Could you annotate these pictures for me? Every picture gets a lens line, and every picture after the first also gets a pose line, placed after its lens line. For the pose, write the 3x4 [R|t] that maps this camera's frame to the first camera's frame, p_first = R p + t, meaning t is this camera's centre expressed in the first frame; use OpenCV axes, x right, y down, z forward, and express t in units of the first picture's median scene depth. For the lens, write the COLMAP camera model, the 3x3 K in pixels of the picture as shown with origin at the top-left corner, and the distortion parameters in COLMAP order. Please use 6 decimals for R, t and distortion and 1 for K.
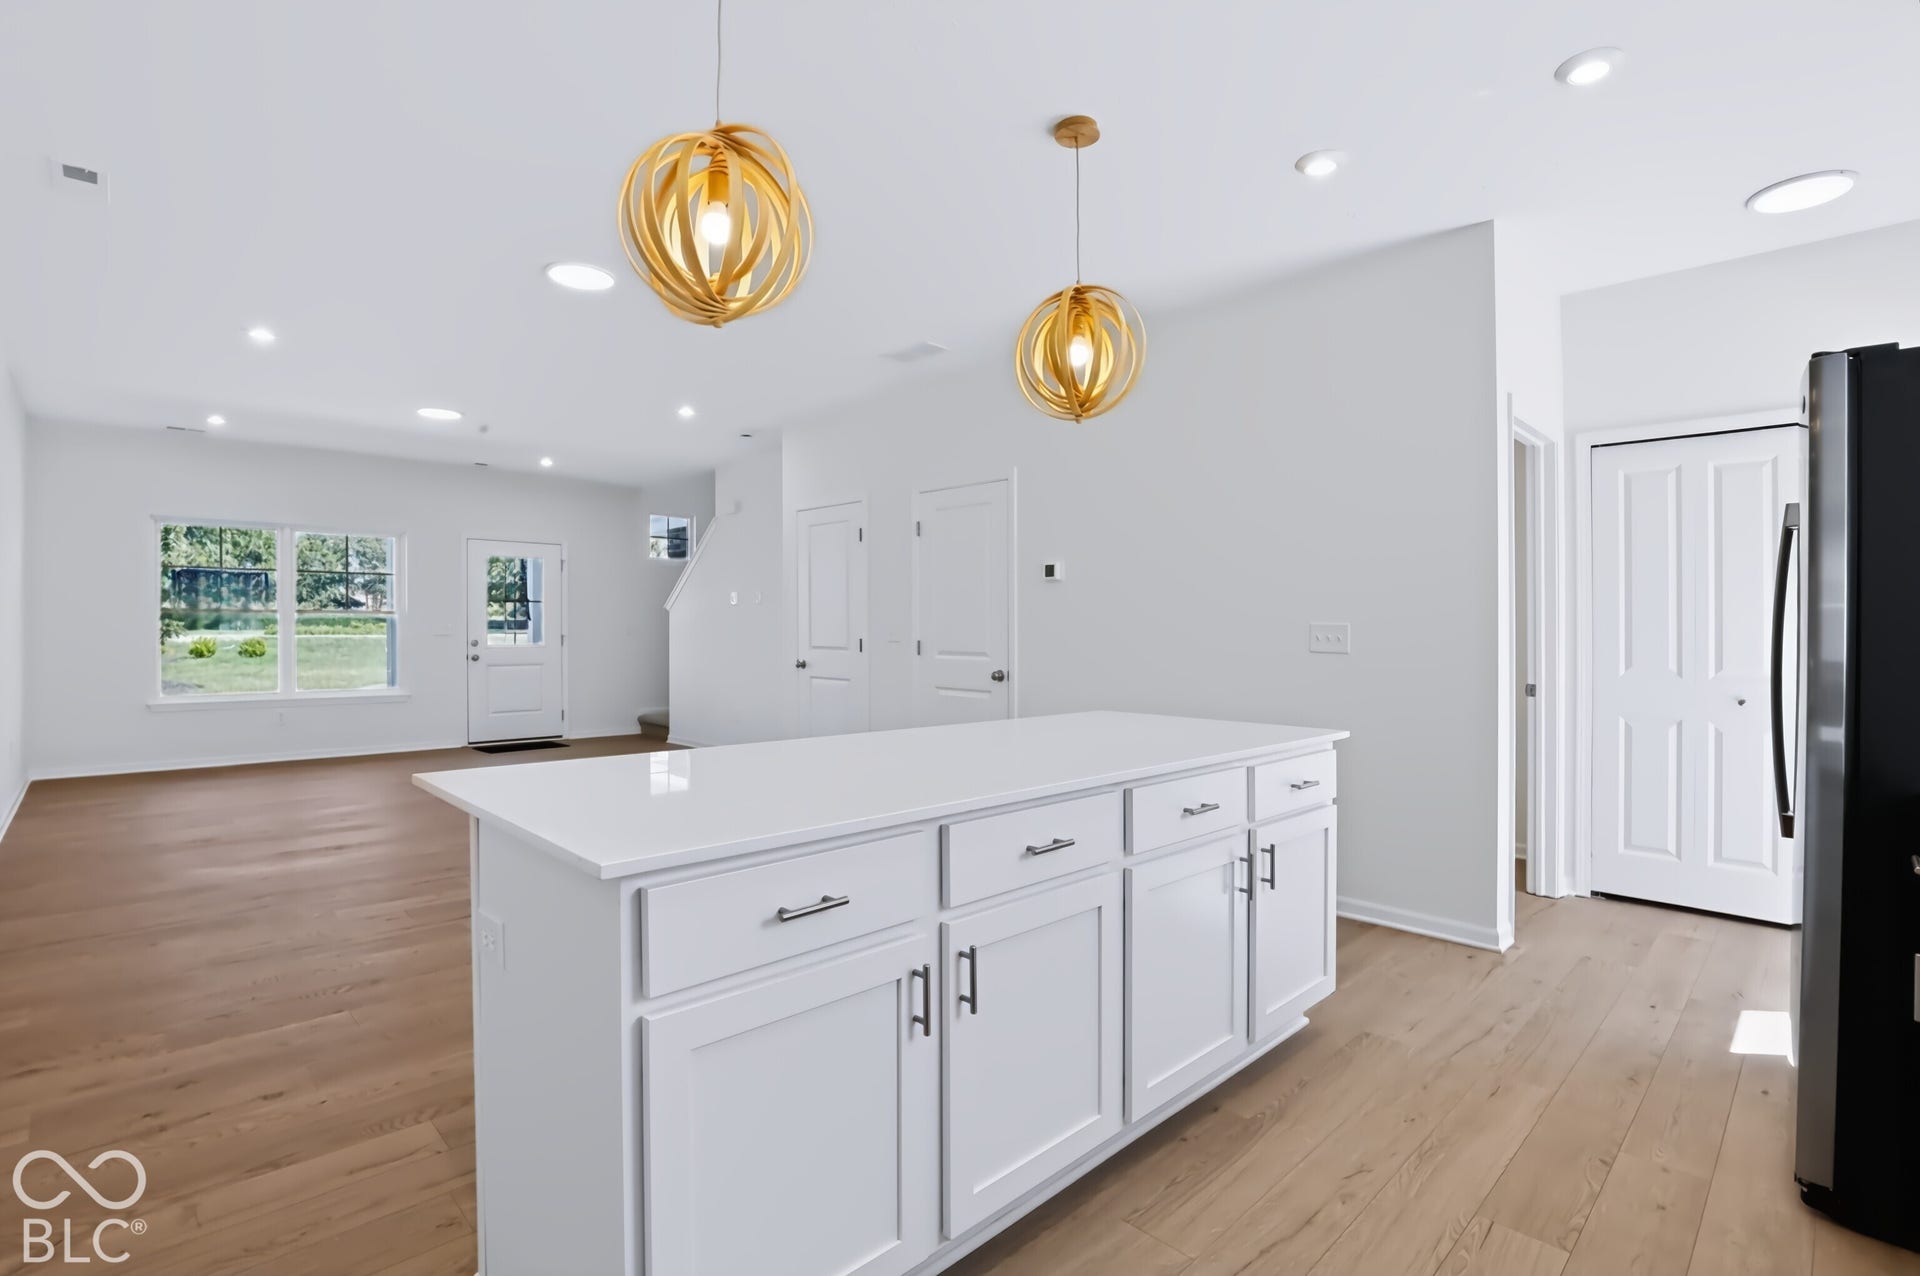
lens RADIAL K [[895.8, 0, 978.8], [0, 895.8, 627.8], [0, 0, 1]] dist [-0.036617, 0.007092]
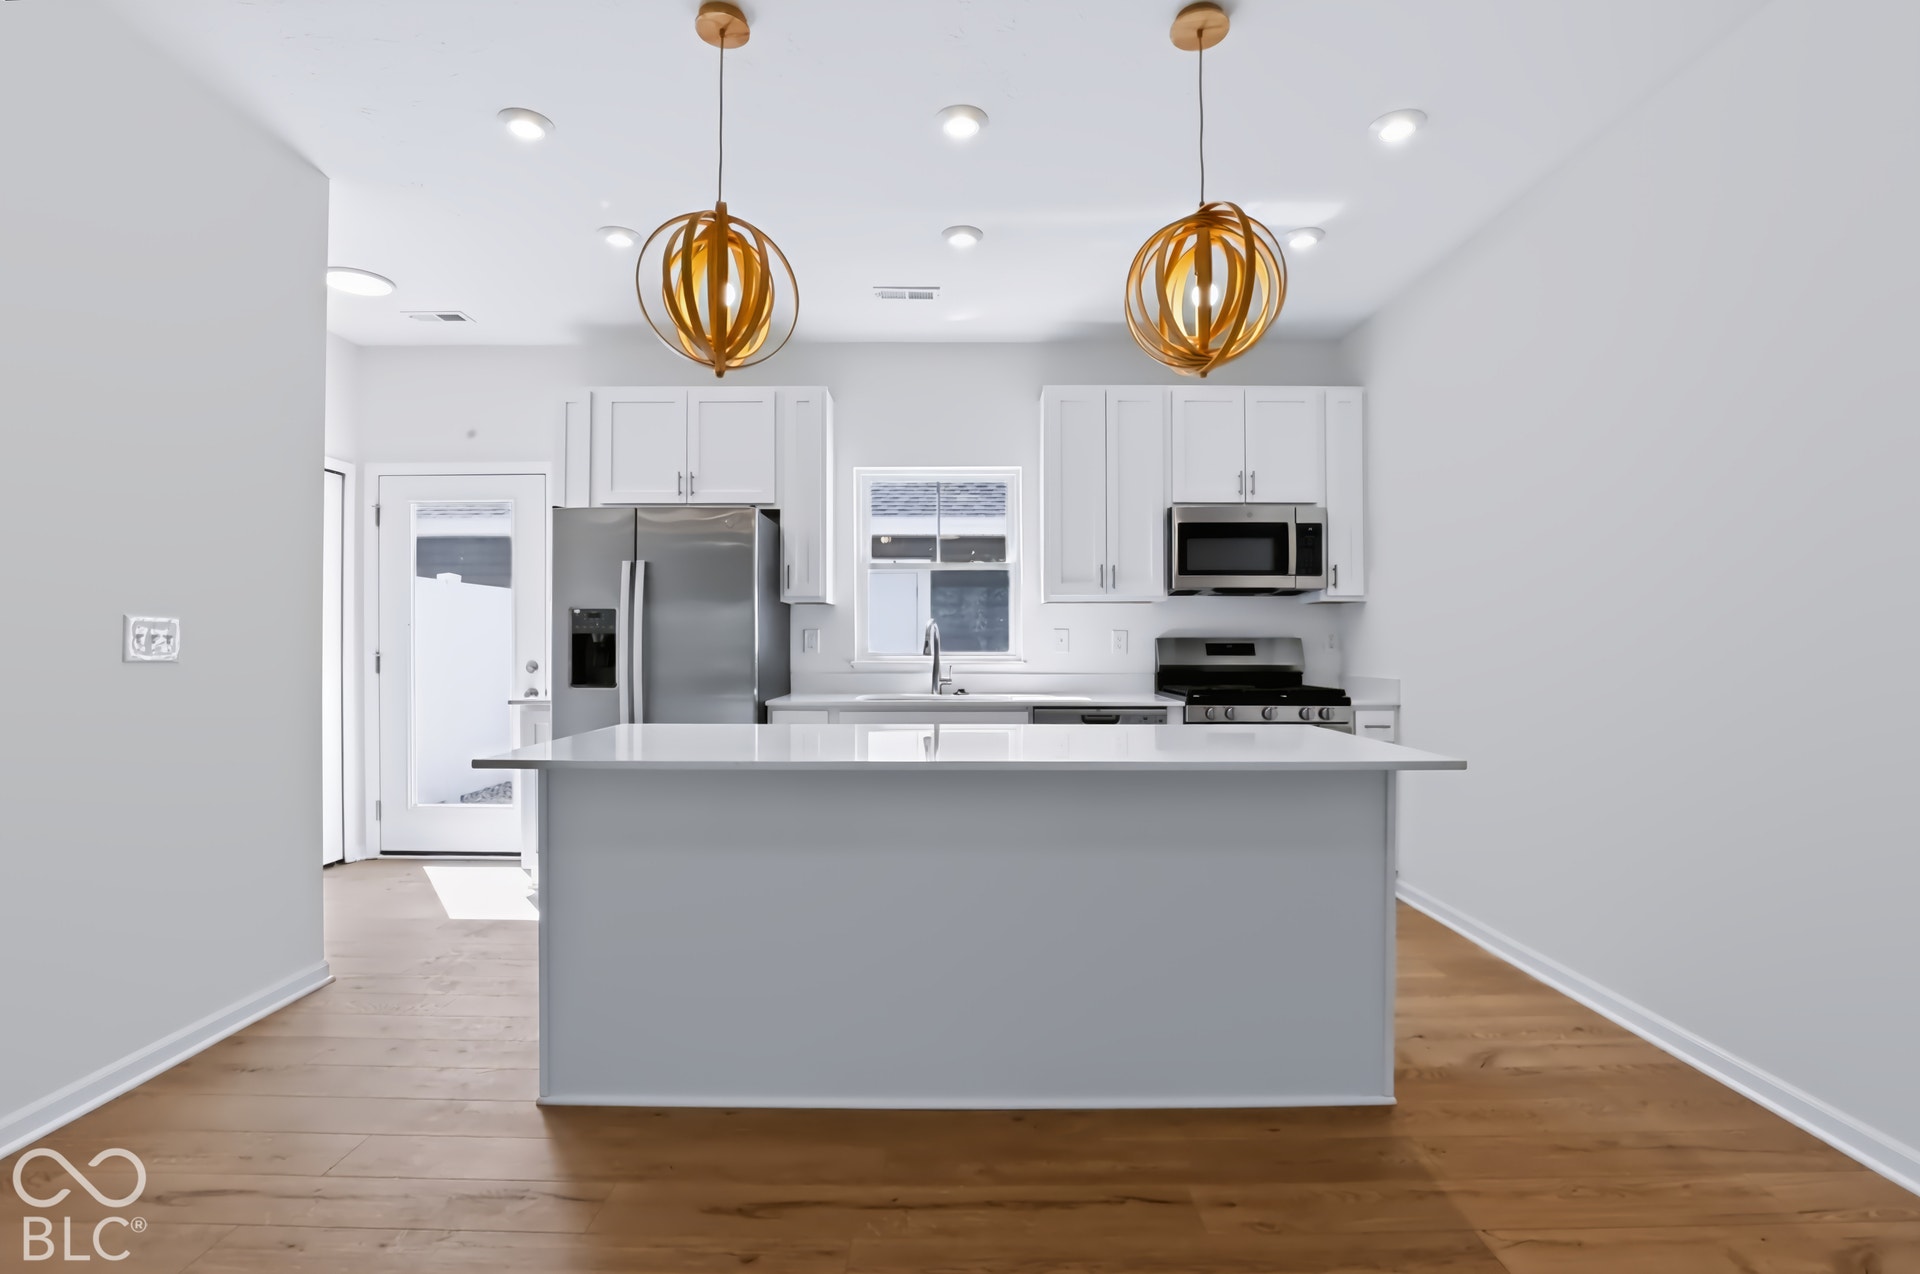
lens RADIAL K [[895.8, 0, 961.5], [0, 895.8, 657.0], [0, 0, 1]] dist [-0.036617, 0.007092]
pose [[-0.711484, -0.015700, 0.702527, -0.221667], [-0.008493, 0.999869, 0.013744, 0.005991], [-0.702651, 0.003812, -0.711524, 0.510143]]
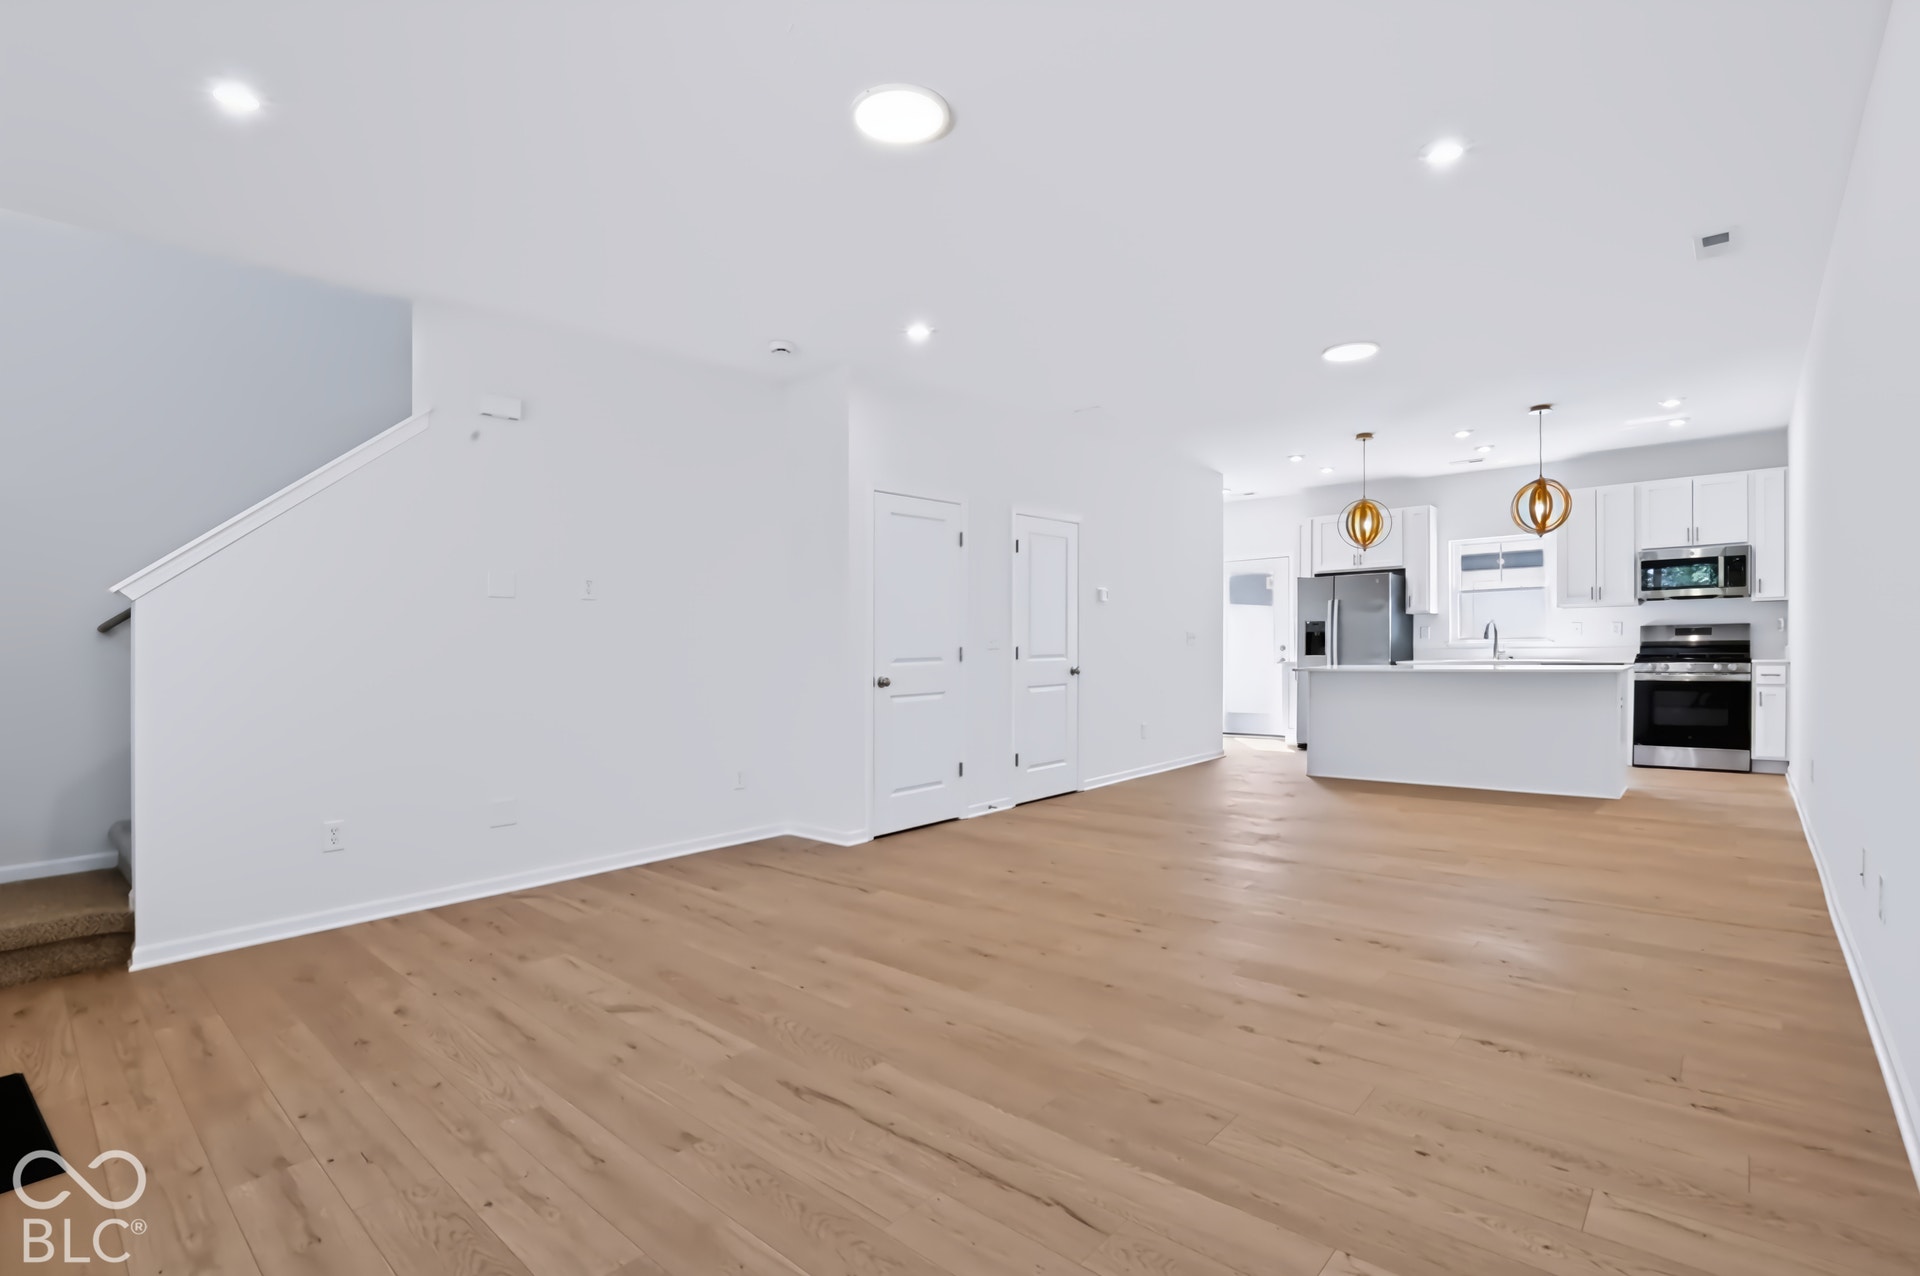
lens RADIAL K [[895.8, 0, 960.2], [0, 895.8, 664.6], [0, 0, 1]] dist [-0.036617, 0.007092]
pose [[-0.062091, -0.027095, 0.997703, -0.863293], [0.016936, 0.999459, 0.028197, 0.002974], [-0.997927, 0.018648, -0.061599, 0.839000]]
